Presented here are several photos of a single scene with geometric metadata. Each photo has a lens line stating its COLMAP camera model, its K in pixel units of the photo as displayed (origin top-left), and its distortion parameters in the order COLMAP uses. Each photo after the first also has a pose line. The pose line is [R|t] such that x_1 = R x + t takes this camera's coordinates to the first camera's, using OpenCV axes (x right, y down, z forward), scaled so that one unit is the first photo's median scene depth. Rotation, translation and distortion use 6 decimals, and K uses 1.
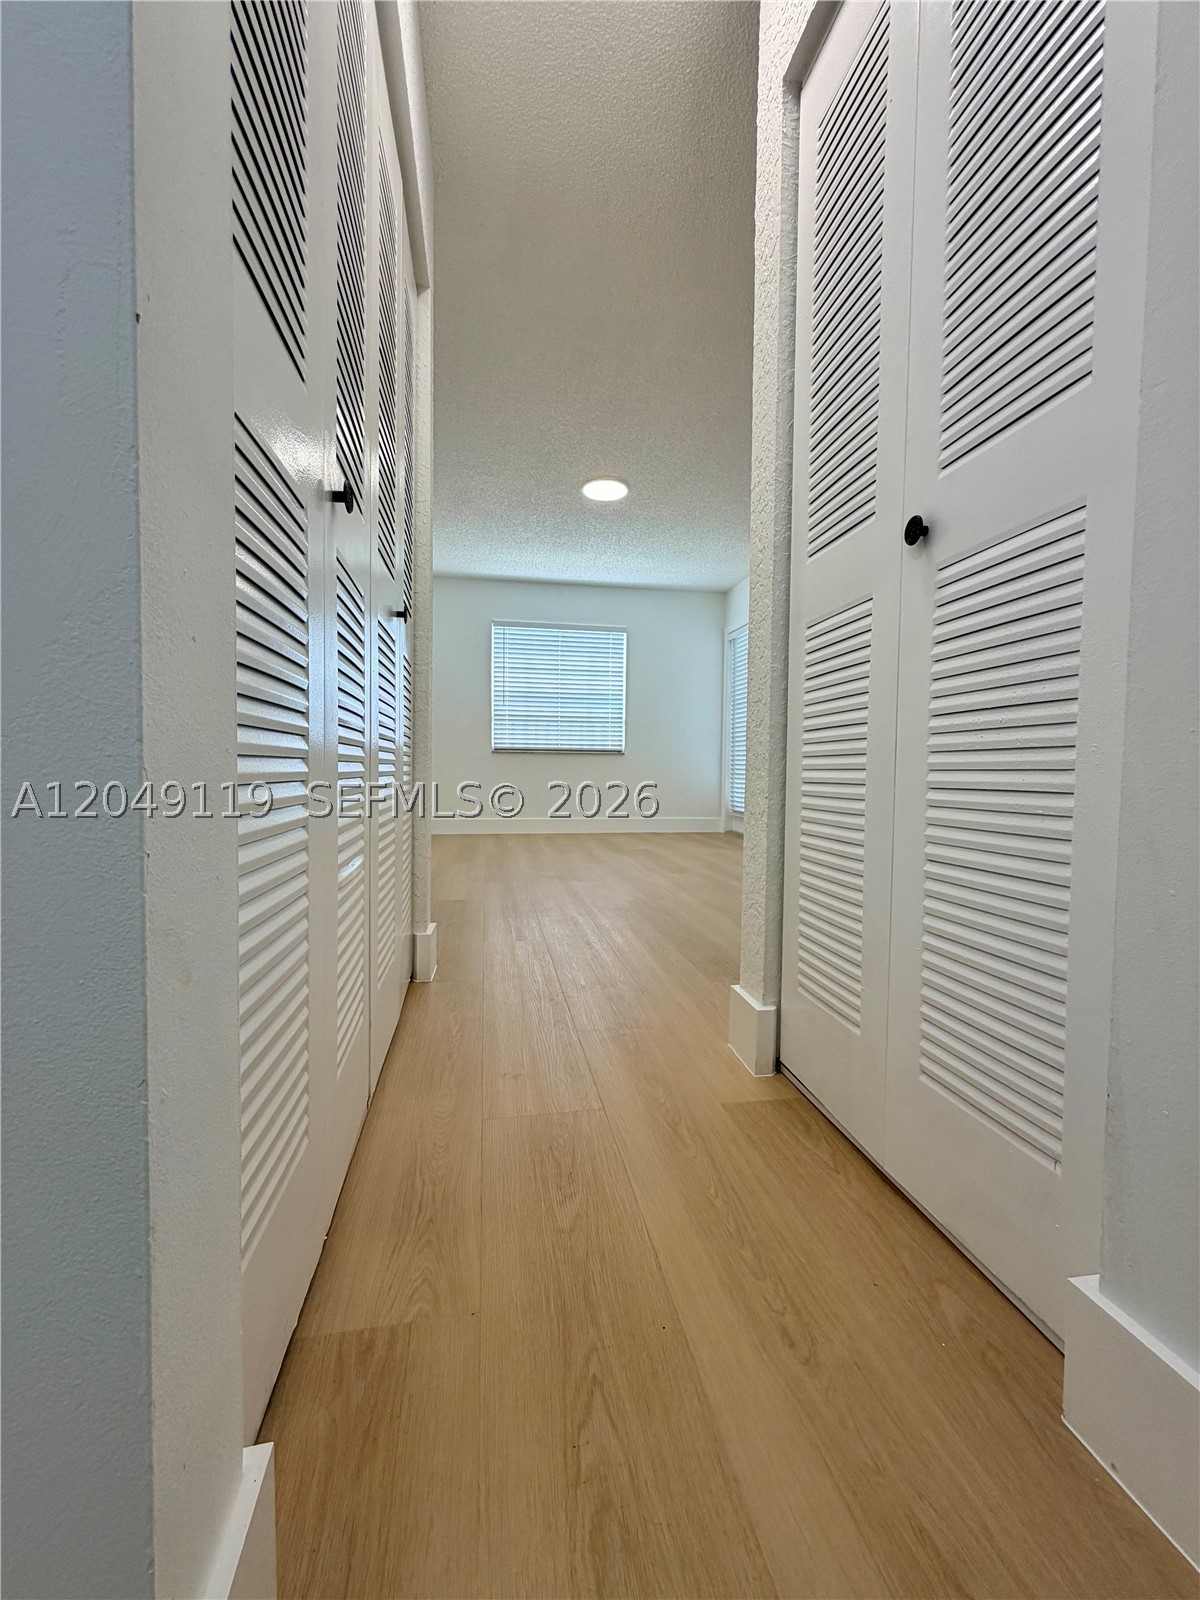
lens RADIAL K [[712.1, 0, 599.5], [0, 712.1, 804.0], [0, 0, 1]] dist [0.000860, 0.000167]
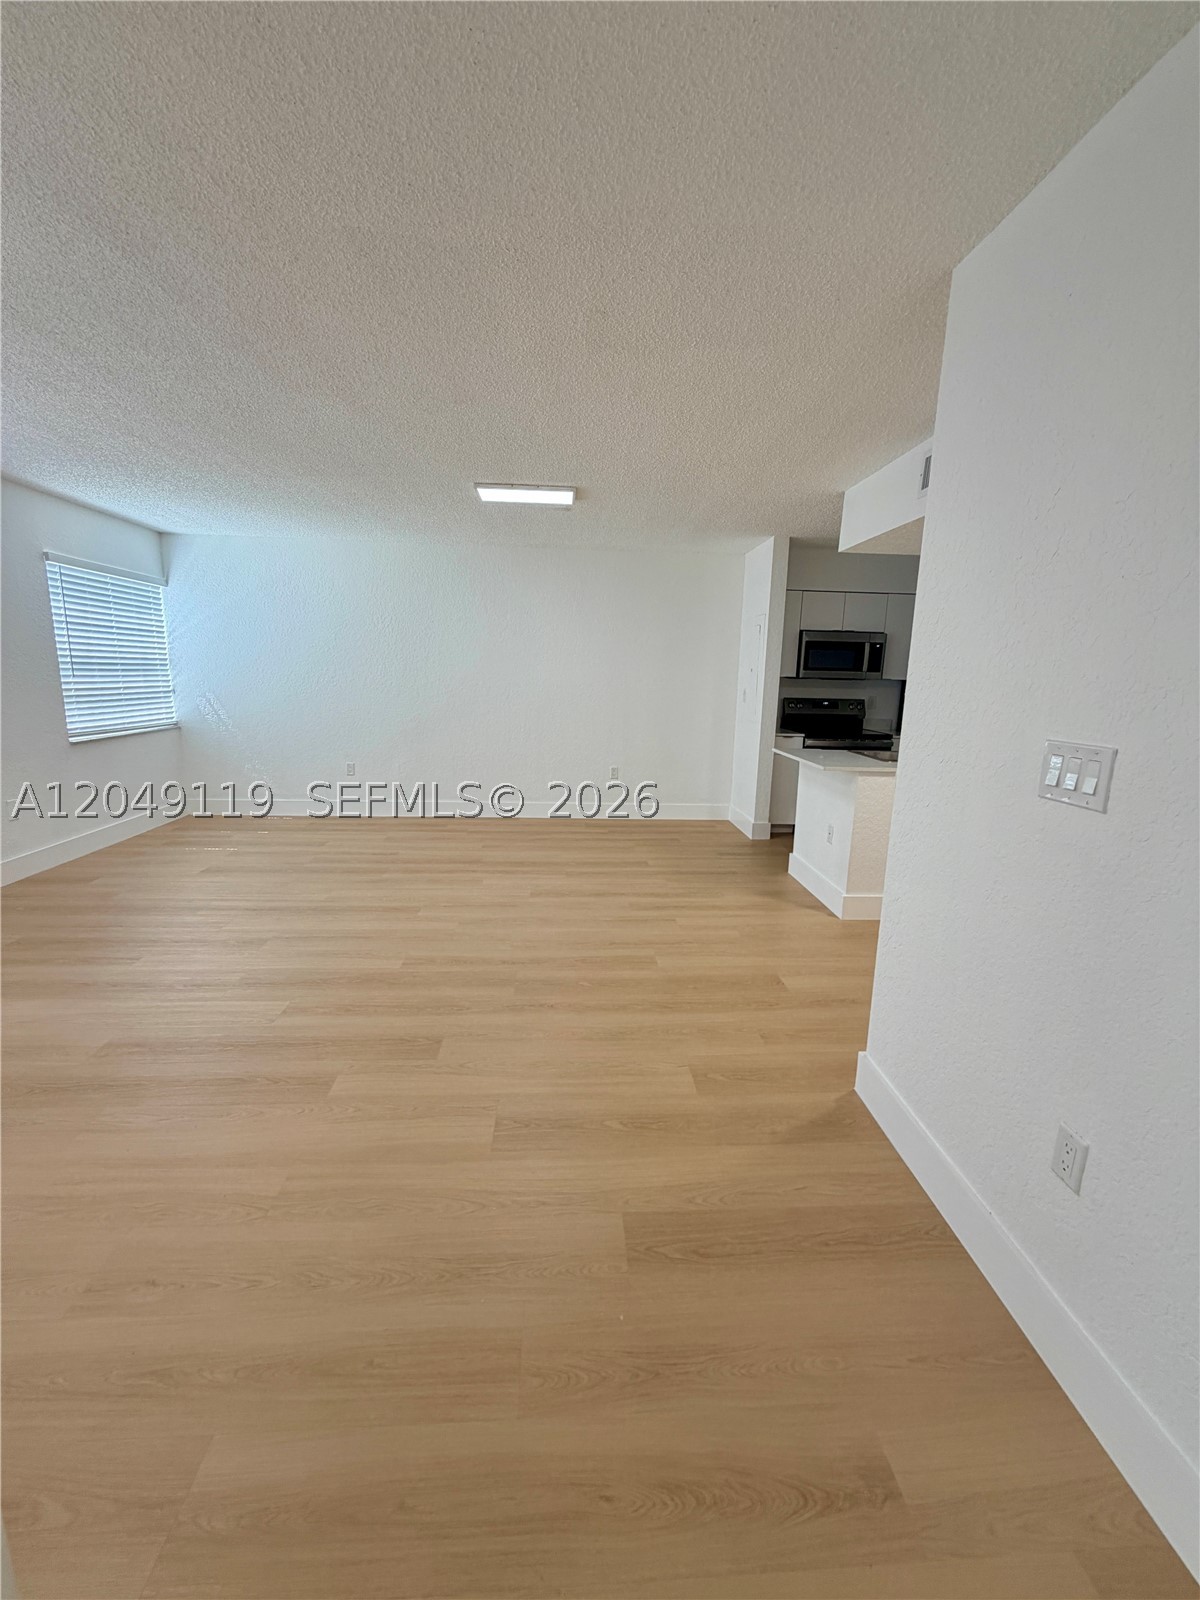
lens RADIAL K [[635.9, 0, 605.5], [0, 635.9, 796.2], [0, 0, 1]] dist [0.000541, -0.000072]
pose [[0.128037, -0.196803, 0.972047, -0.734143], [0.016545, 0.980401, 0.196316, -0.137447], [-0.991631, -0.009053, 0.128784, 0.360260]]
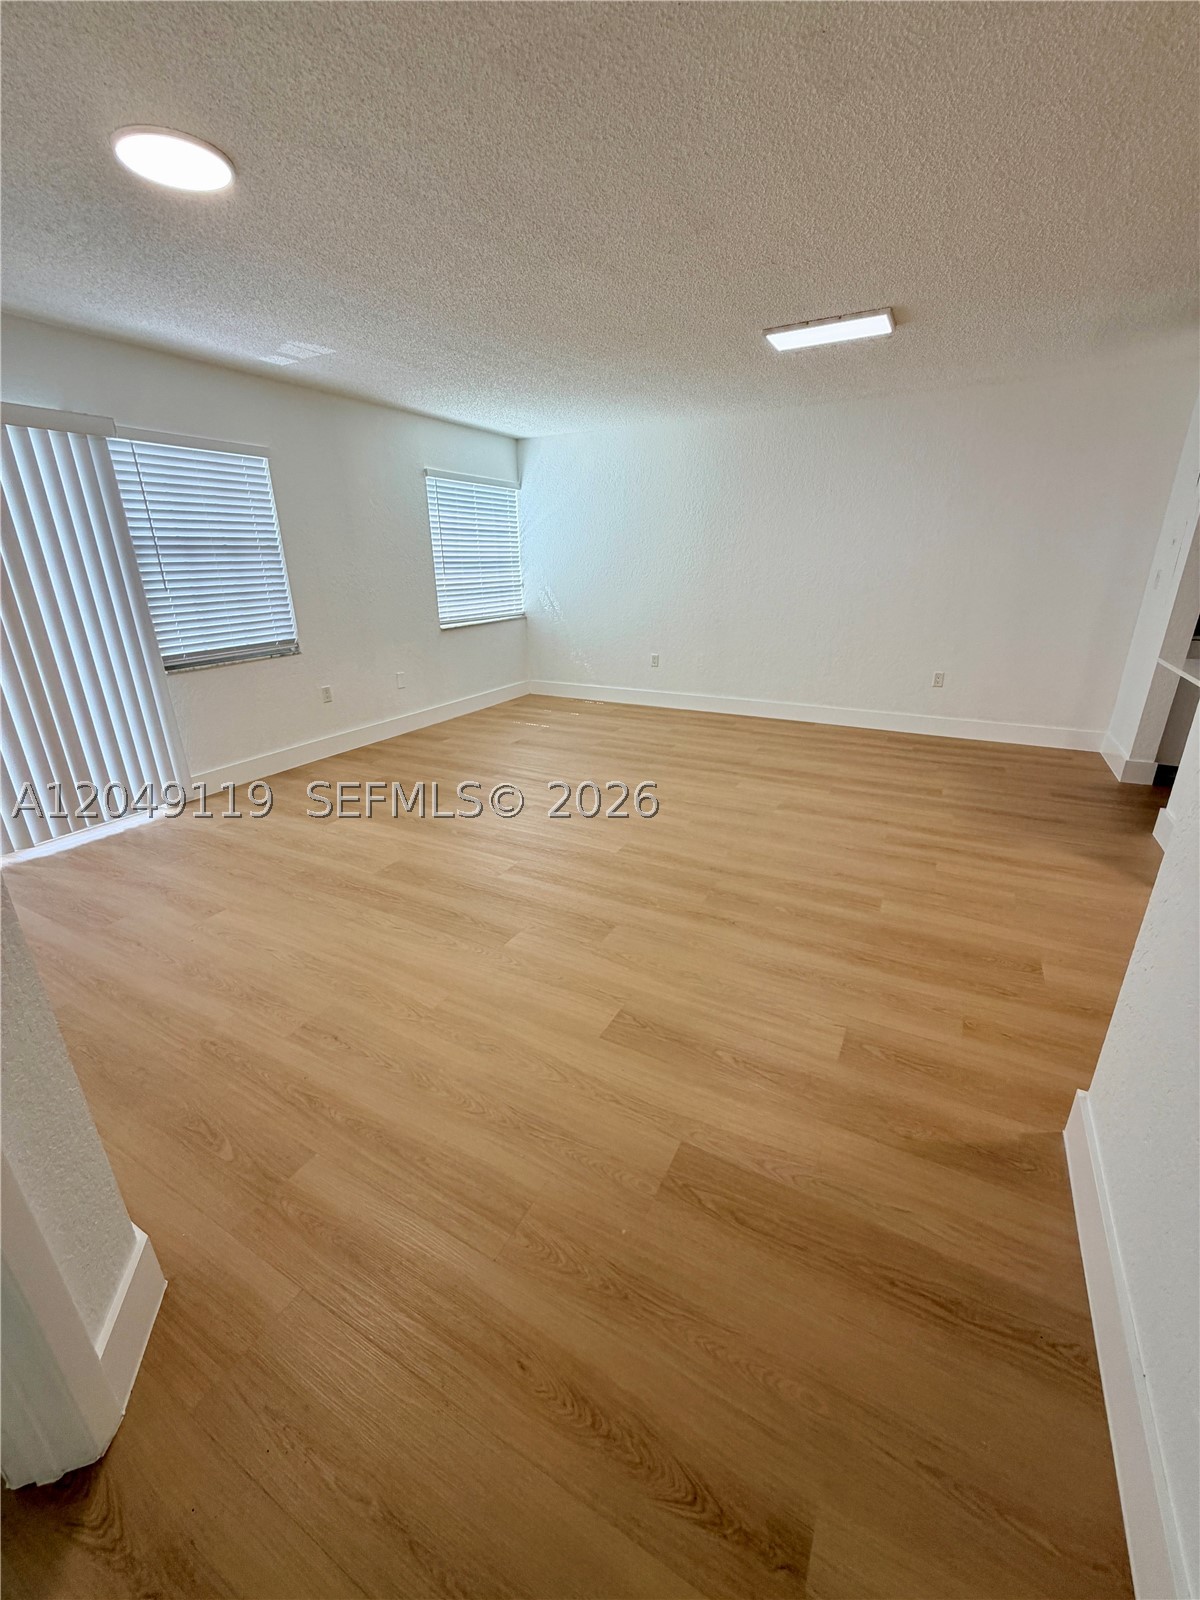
lens RADIAL K [[638.9, 0, 604.7], [0, 638.9, 795.2], [0, 0, 1]] dist [0.000661, 0.000176]
pose [[0.634791, -0.285629, 0.717953, -0.678145], [0.048864, 0.942148, 0.331617, -0.133193], [-0.771138, -0.175425, 0.612024, 0.282629]]
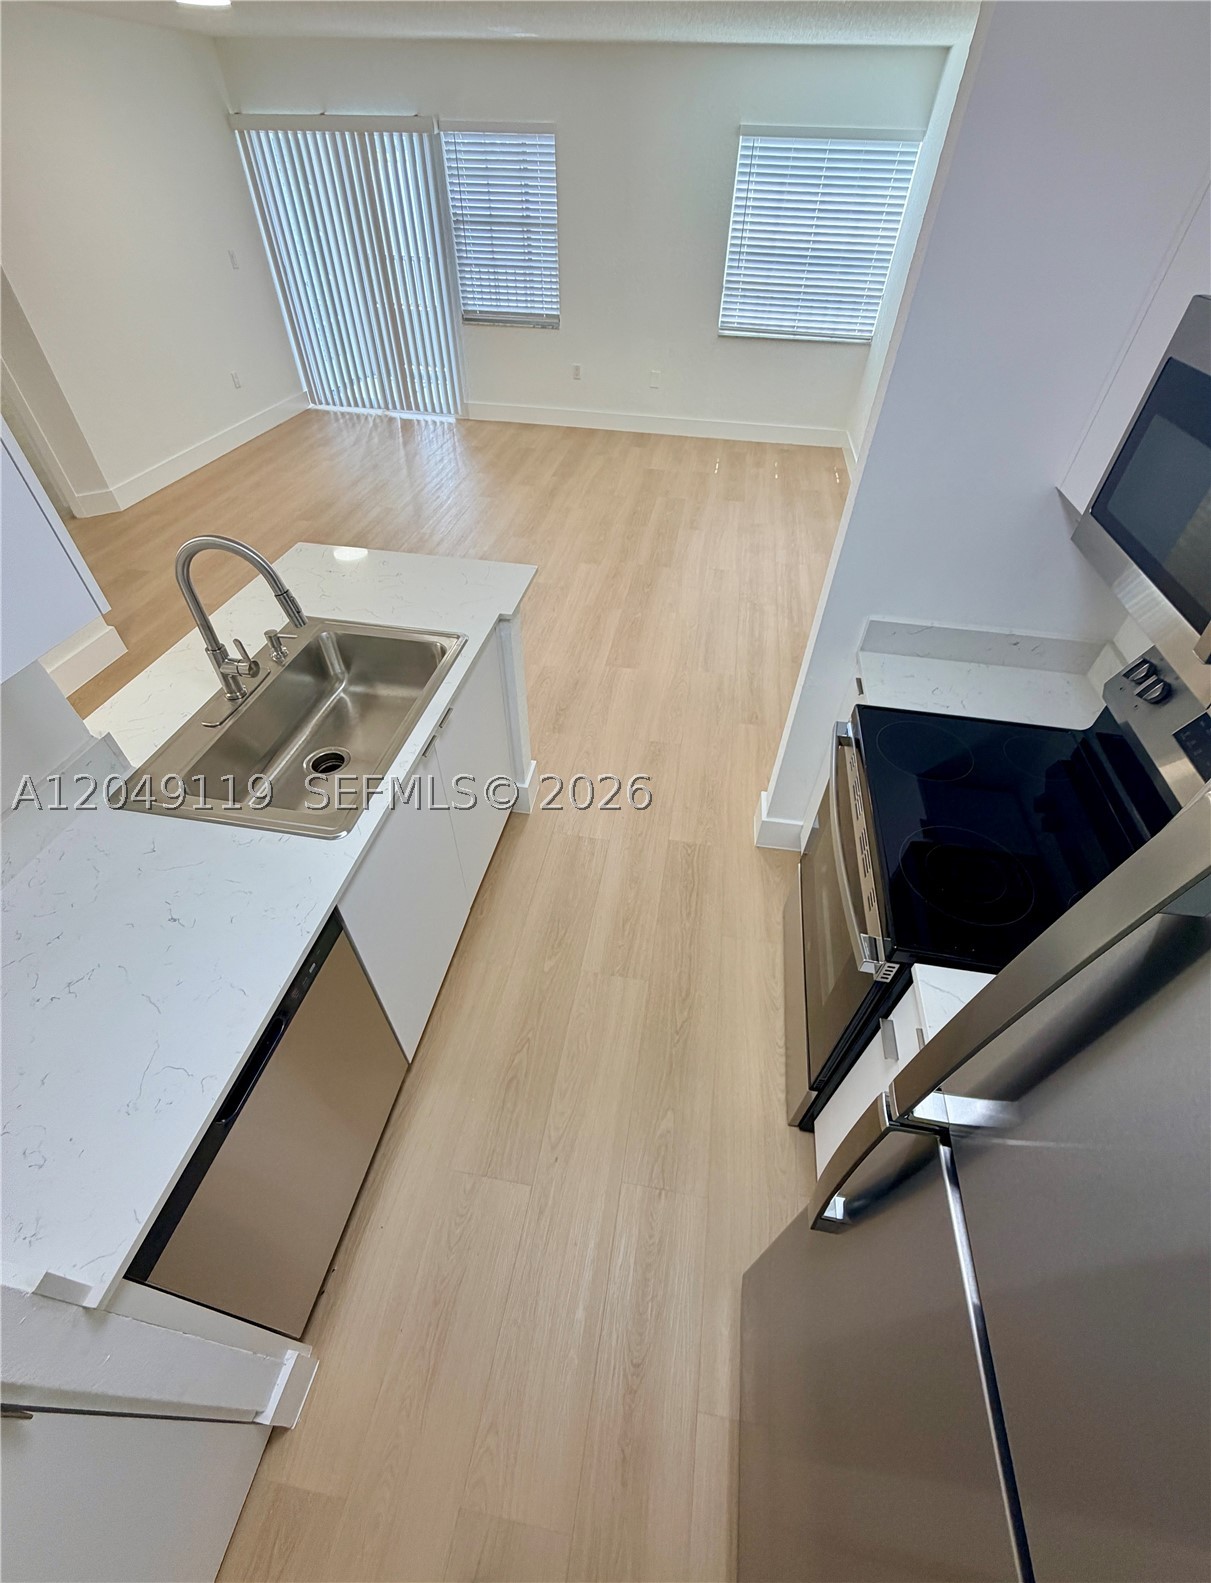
lens RADIAL K [[645.3, 0, 610.0], [0, 645.3, 804.1], [0, 0, 1]] dist [-0.000522, -0.000248]
pose [[0.936094, 0.257622, -0.239497, 0.075954], [-0.027936, 0.733172, 0.679469, -0.189743], [0.350638, -0.629357, 0.693515, -0.015852]]
